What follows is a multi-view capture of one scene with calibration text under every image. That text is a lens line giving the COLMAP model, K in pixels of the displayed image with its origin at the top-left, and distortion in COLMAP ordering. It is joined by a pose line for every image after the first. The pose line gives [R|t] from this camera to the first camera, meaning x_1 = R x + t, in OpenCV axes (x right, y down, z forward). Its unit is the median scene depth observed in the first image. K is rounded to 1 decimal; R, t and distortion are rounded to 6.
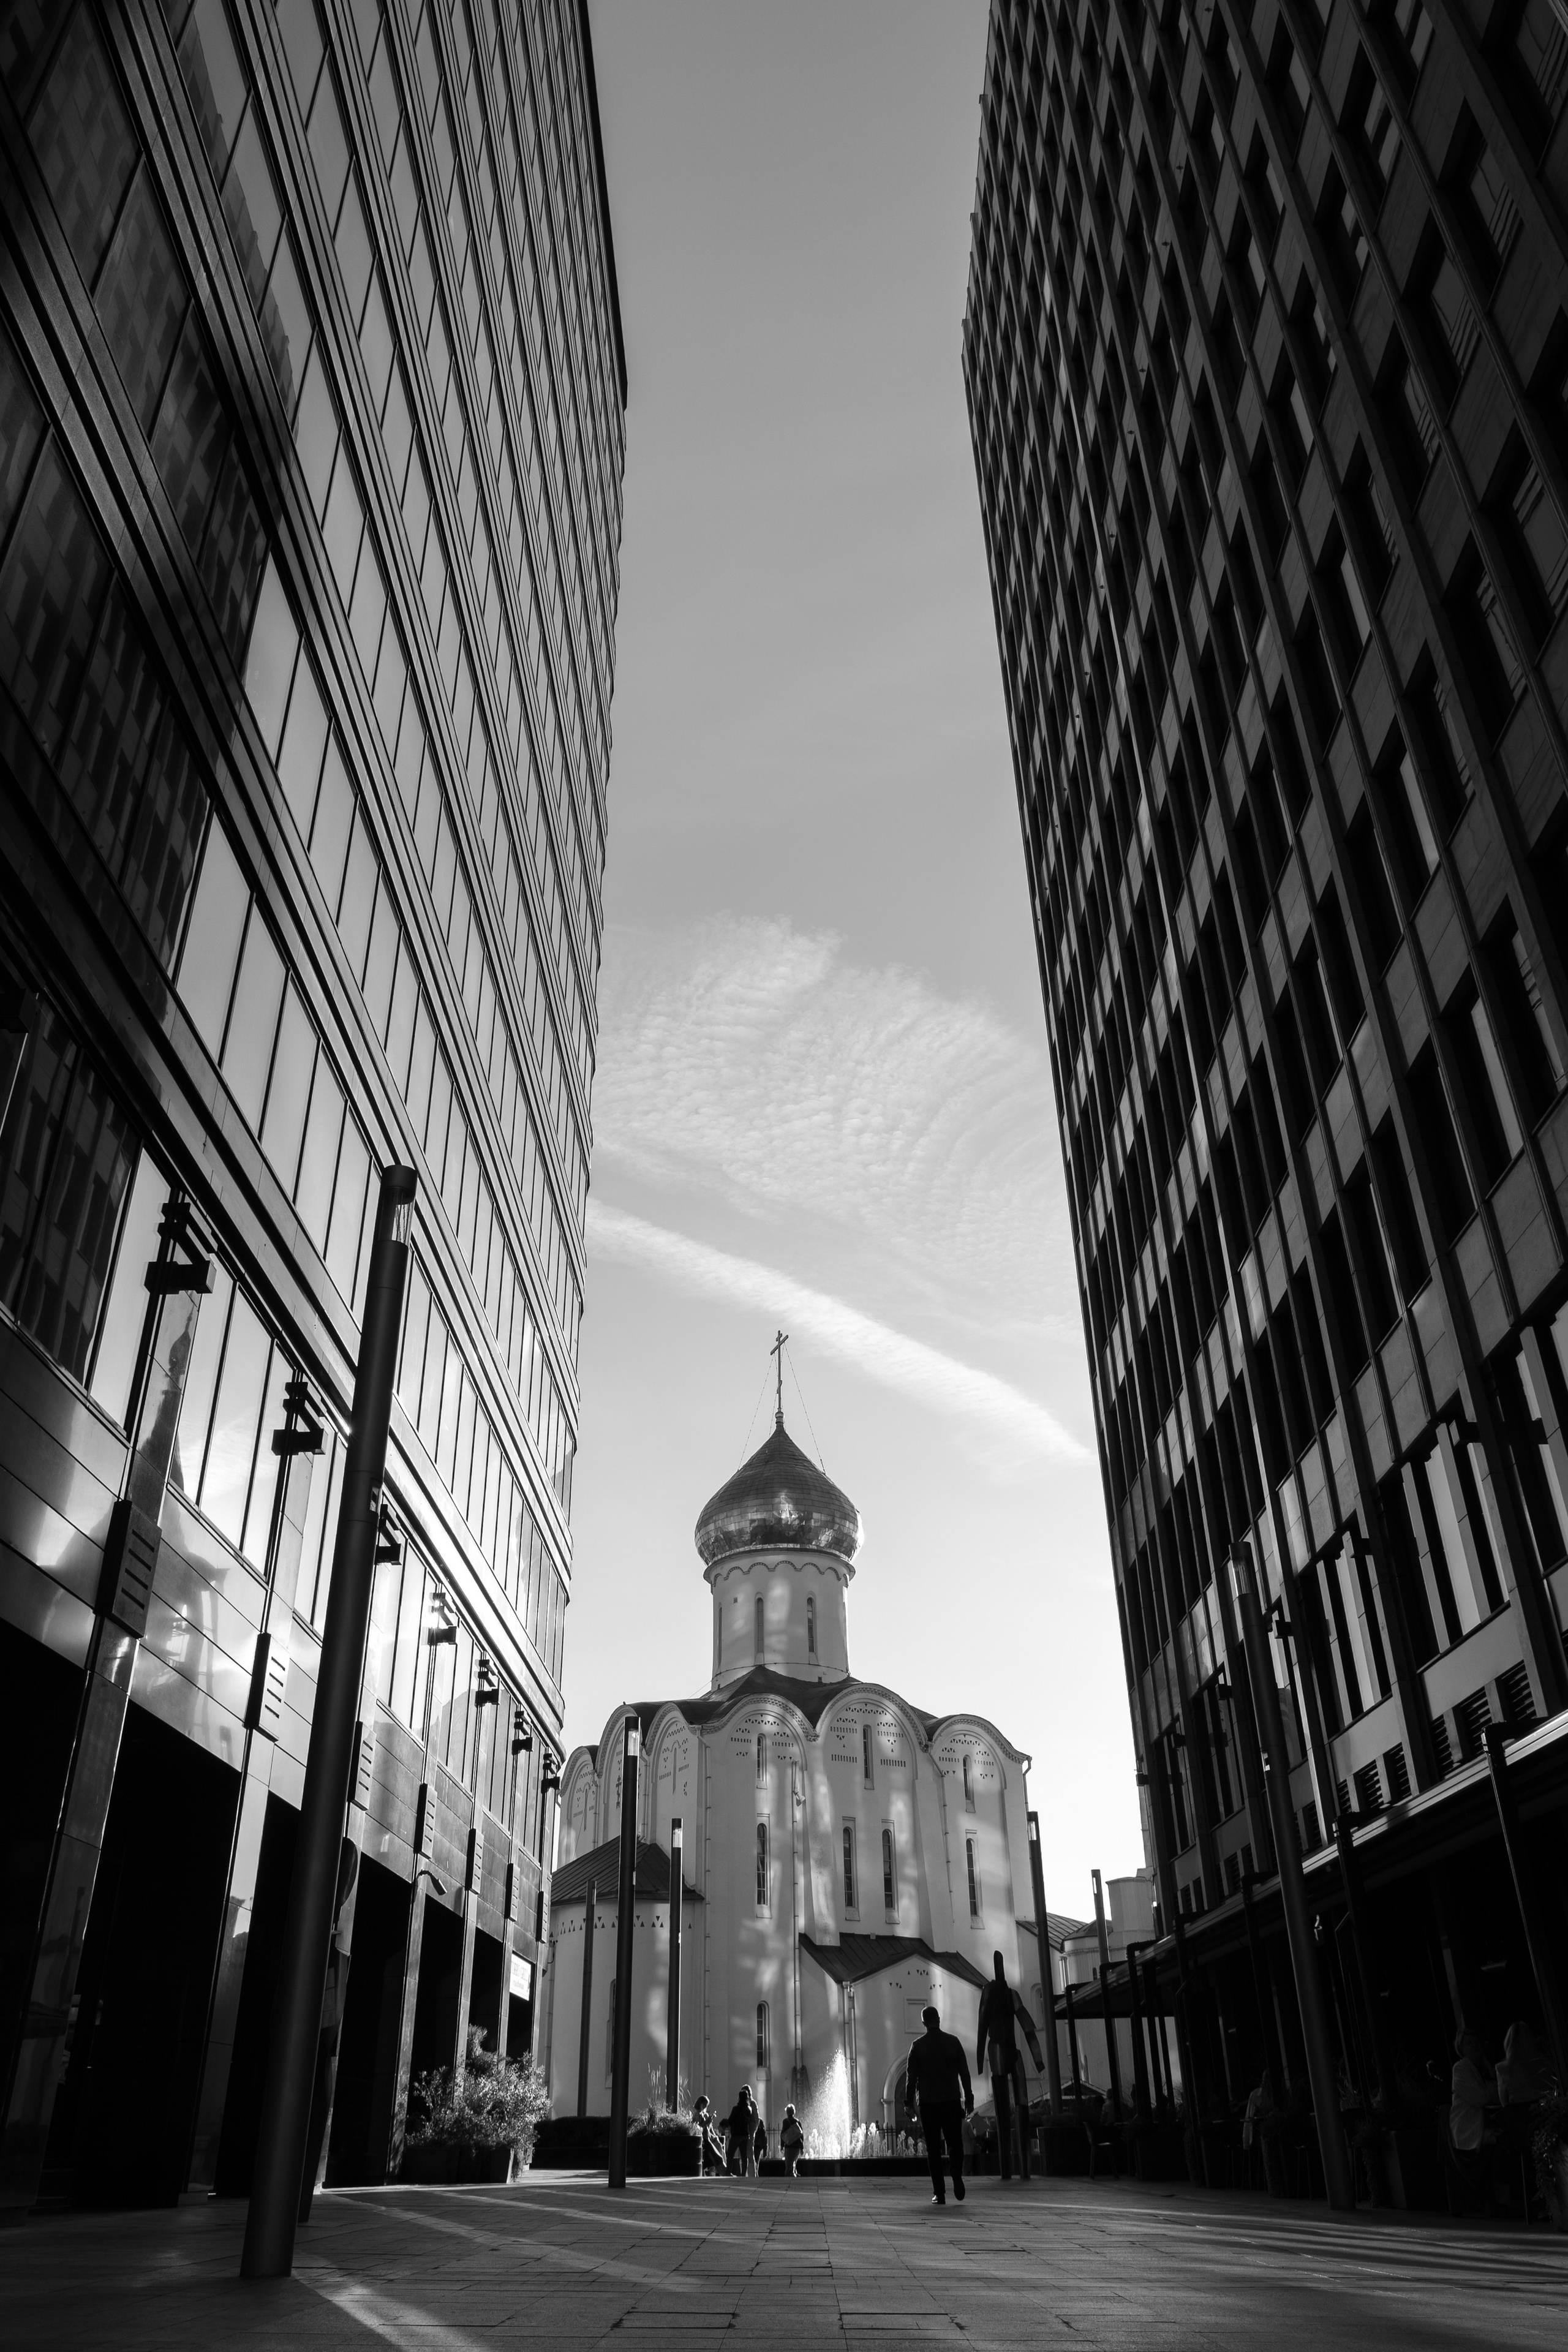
lens RADIAL K [[1670.8, 0, 782.6], [0, 1670.8, 1171.1], [0, 0, 1]] dist [0.004420, -0.005709]
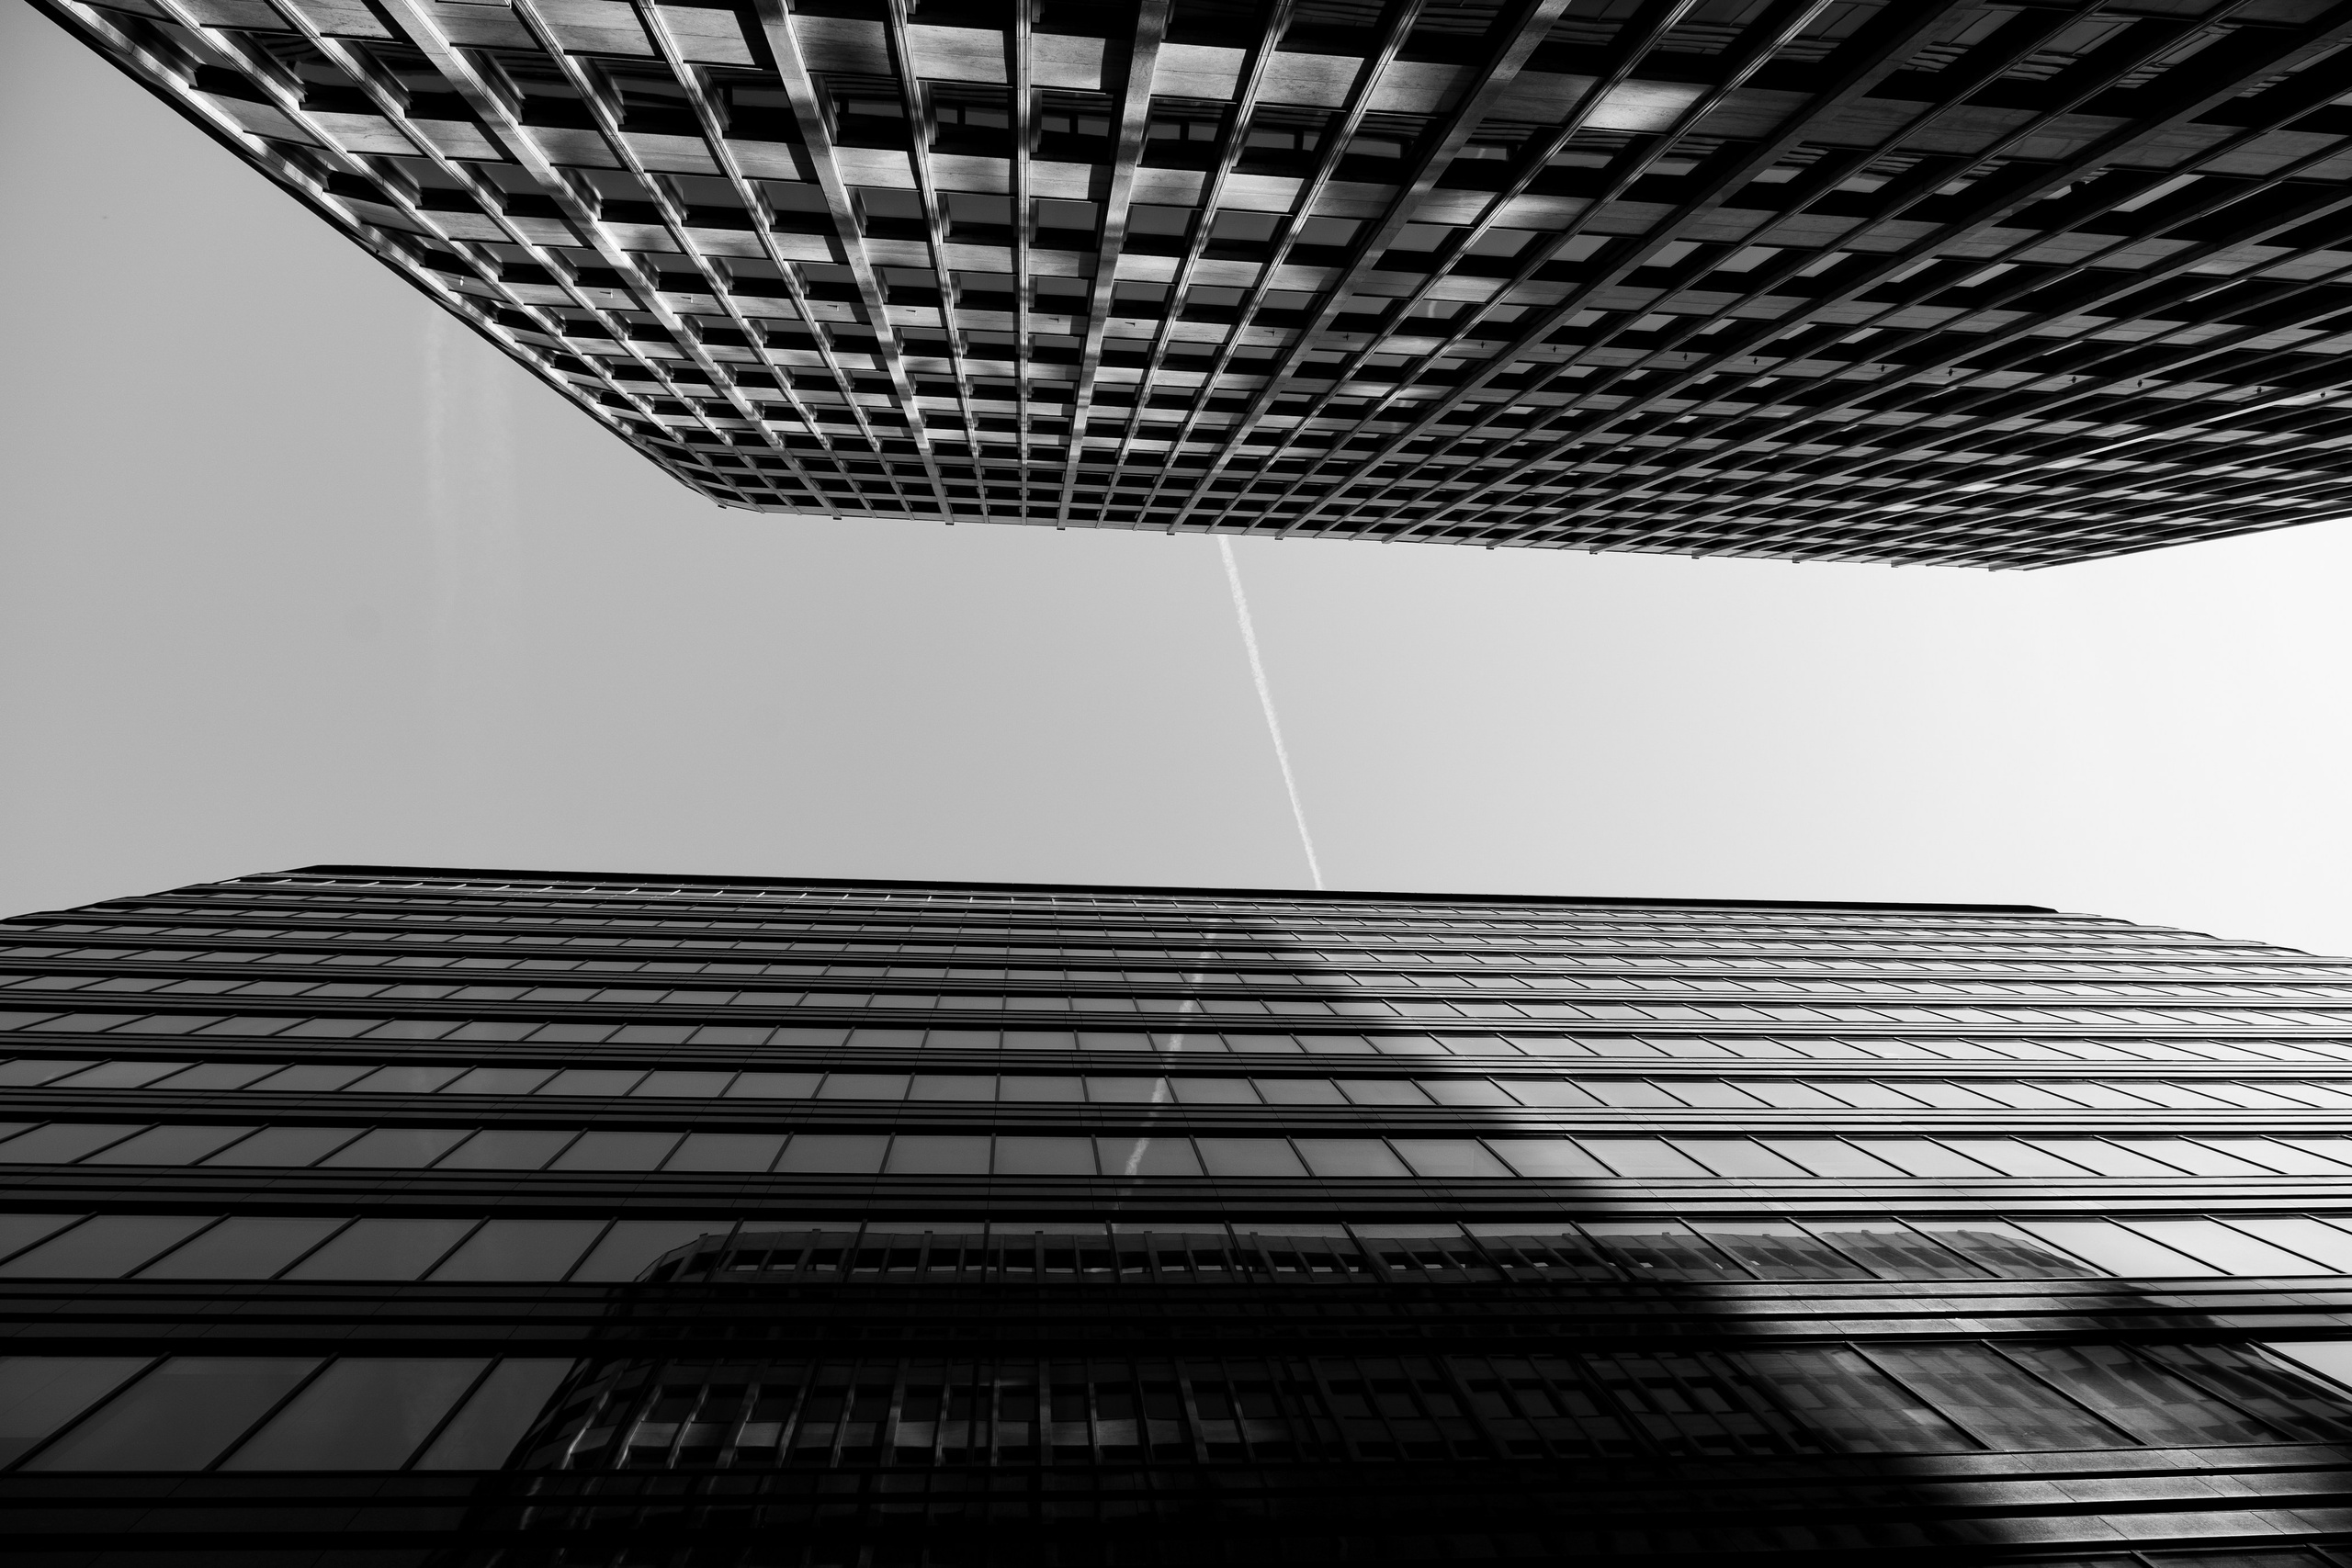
lens RADIAL K [[1670.6, 0, 1171.2], [0, 1670.6, 788.7], [0, 0, 1]] dist [0.004420, -0.005709]
pose [[0.047048, -0.997744, -0.047892, 0.002171], [0.597410, 0.066530, -0.799171, 0.110701], [0.800554, 0.008988, 0.599193, -0.069901]]
